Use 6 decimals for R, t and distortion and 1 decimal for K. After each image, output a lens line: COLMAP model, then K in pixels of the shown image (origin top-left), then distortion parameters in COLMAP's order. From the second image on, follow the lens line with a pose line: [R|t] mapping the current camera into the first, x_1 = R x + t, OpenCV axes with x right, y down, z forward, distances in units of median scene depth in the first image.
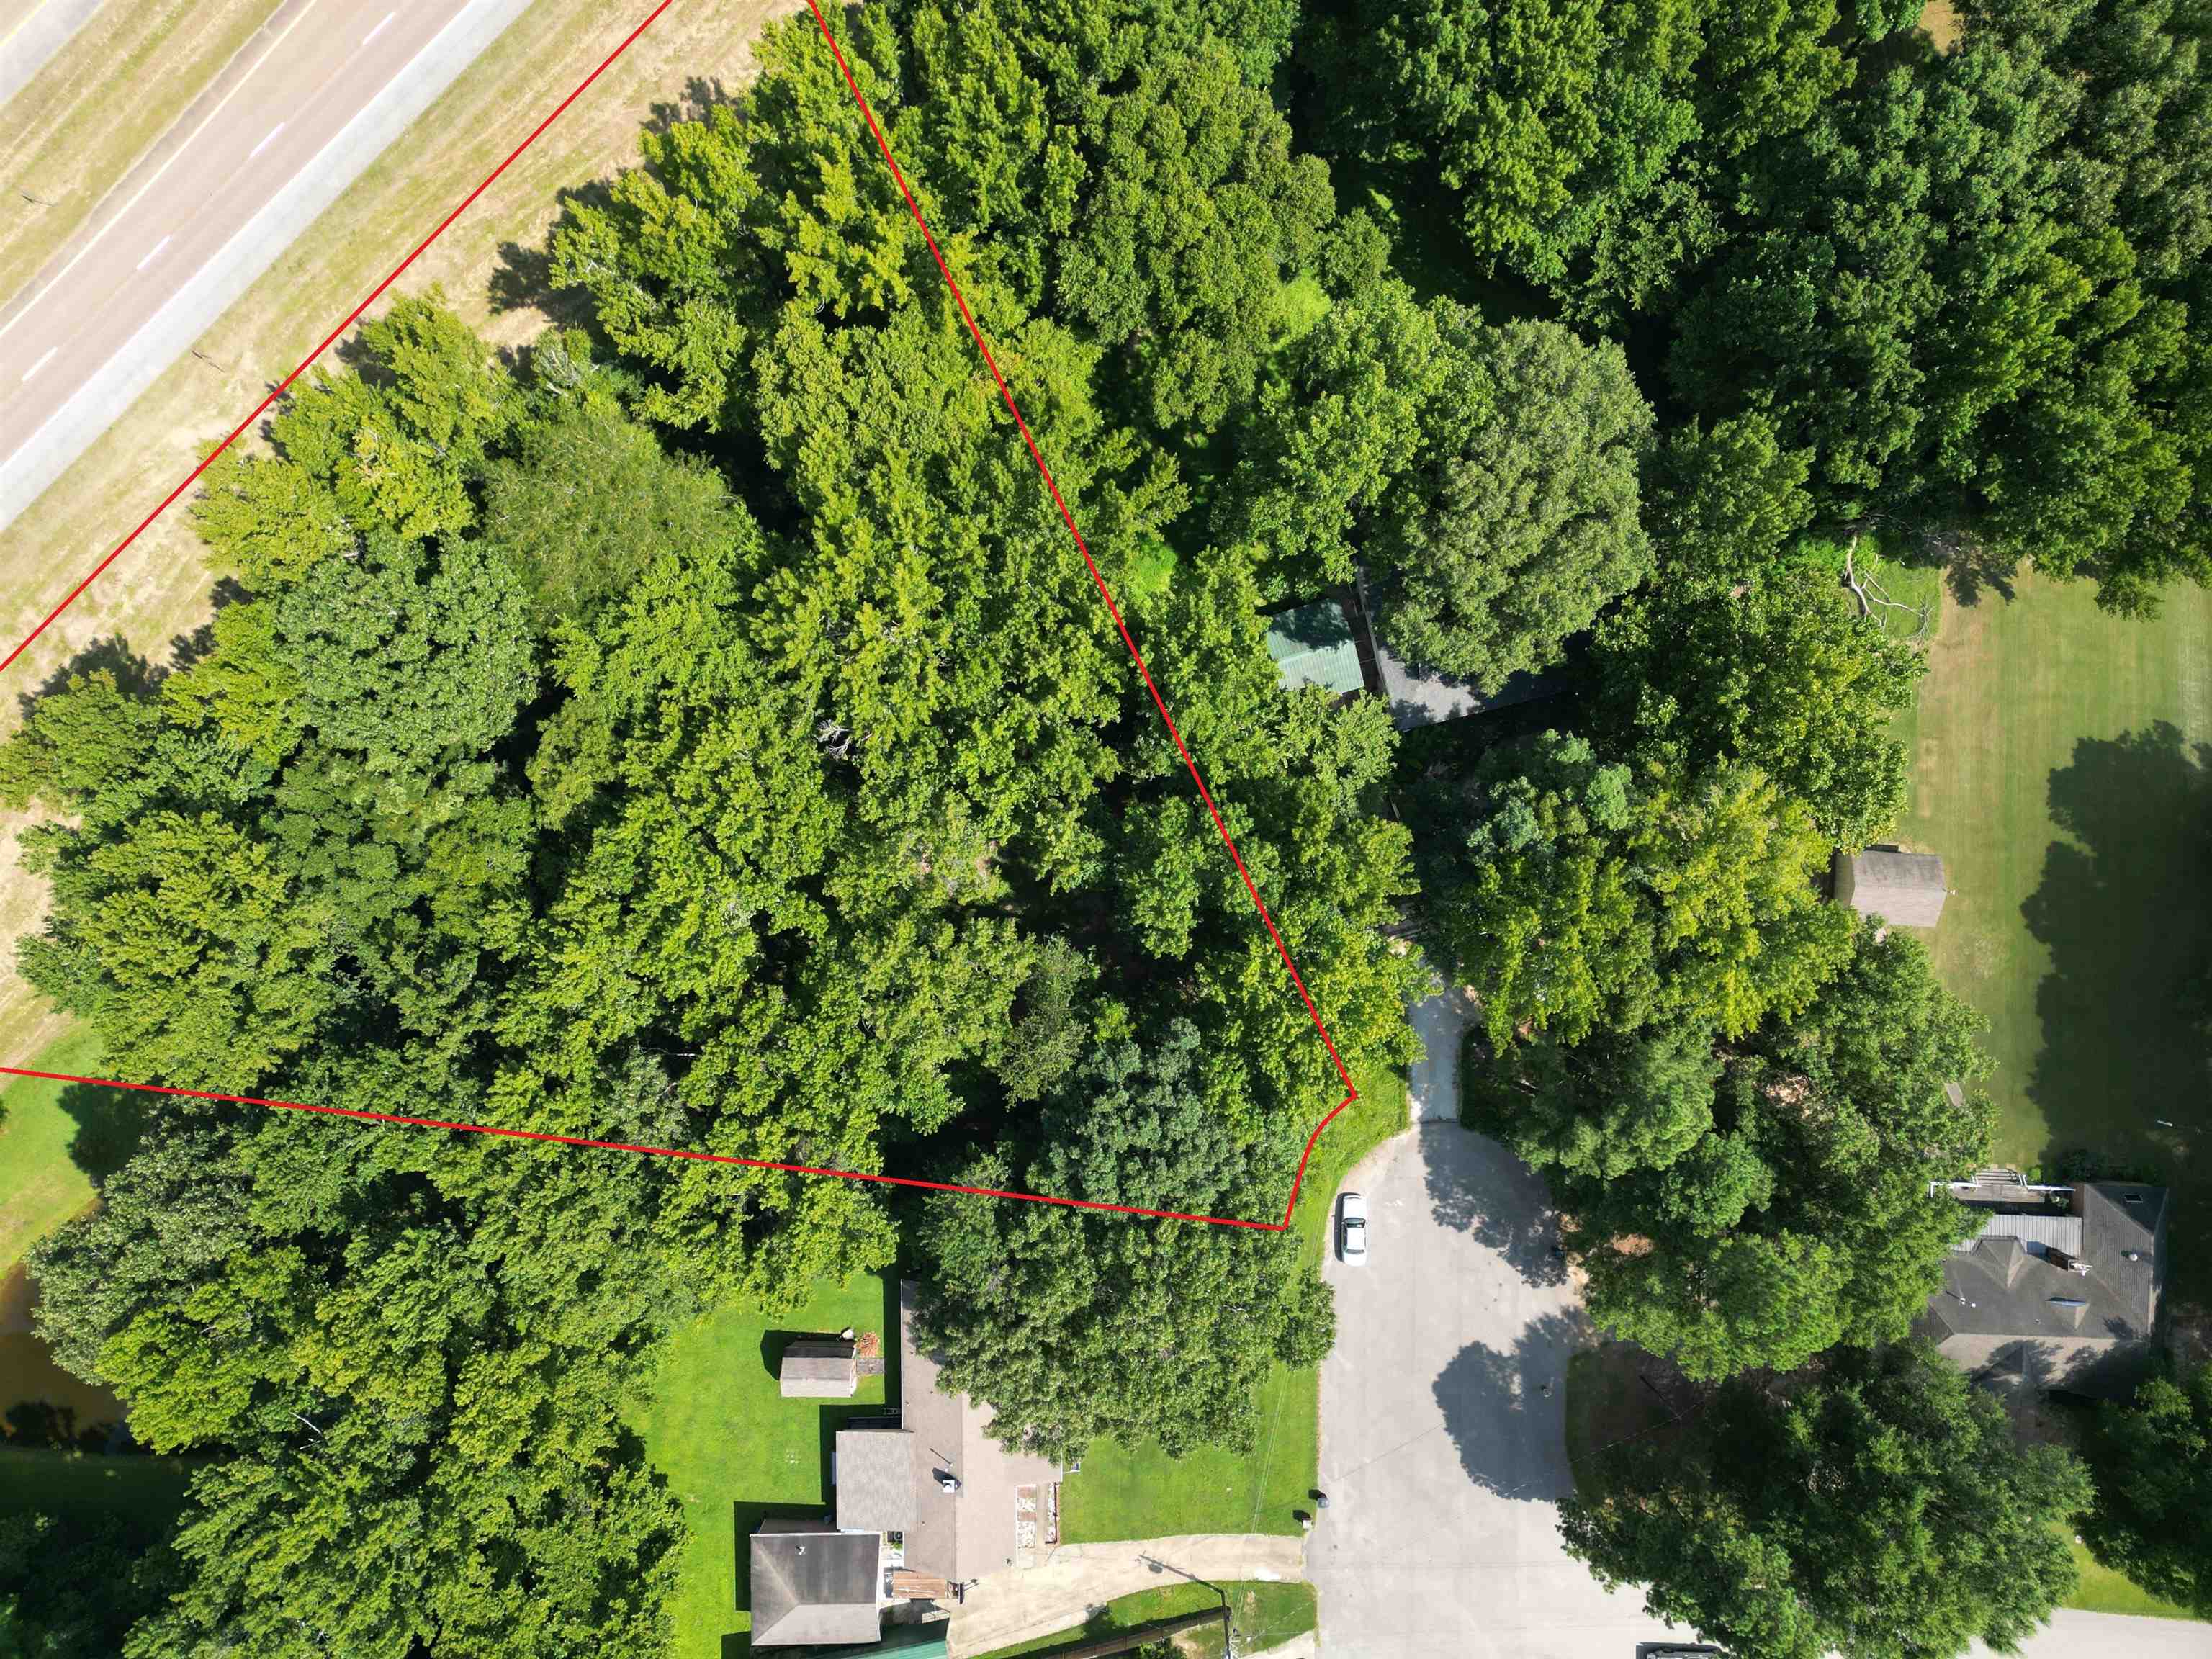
lens RADIAL K [[1534.1, 0, 1124.8], [0, 1534.1, 834.3], [0, 0, 1]] dist [0.052210, -0.037253]
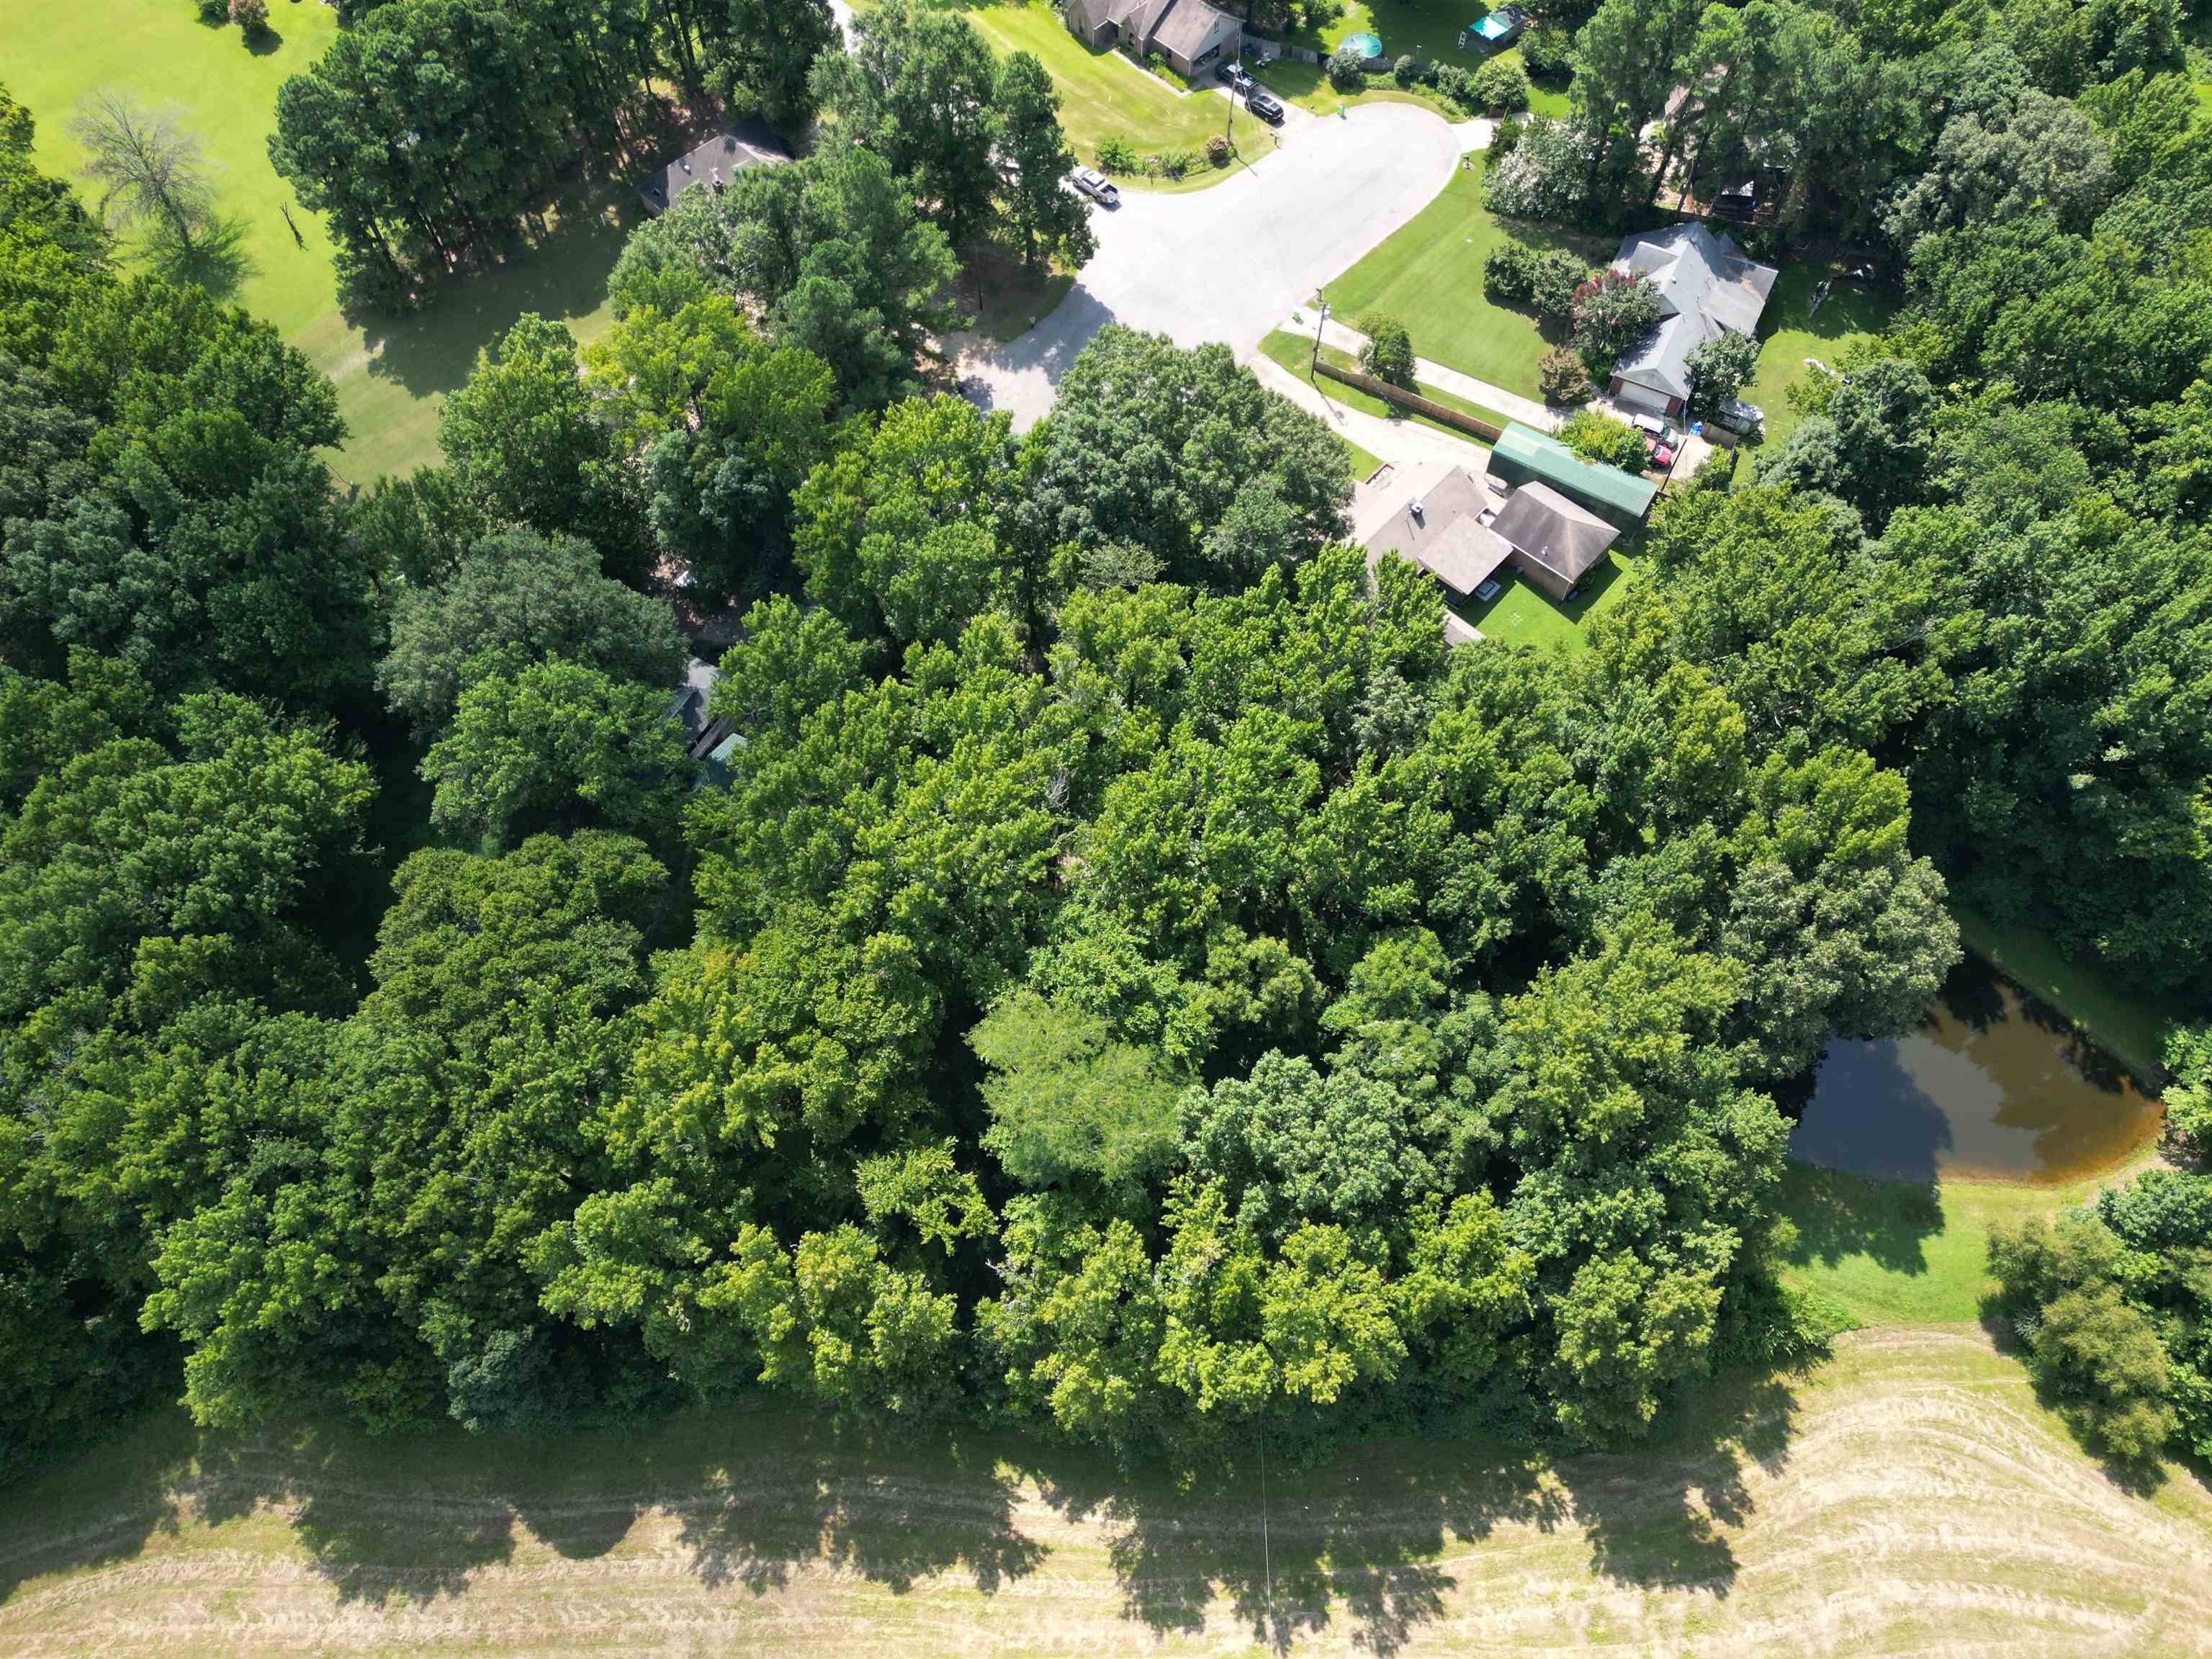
lens RADIAL K [[1534.1, 0, 1095.1], [0, 1534.1, 839.9], [0, 0, 1]] dist [0.052210, -0.037253]
pose [[-0.729808, -0.596466, 0.334079, -0.589779], [0.683601, -0.642670, 0.345926, -0.444660], [0.008369, 0.480836, 0.876771, 0.004454]]
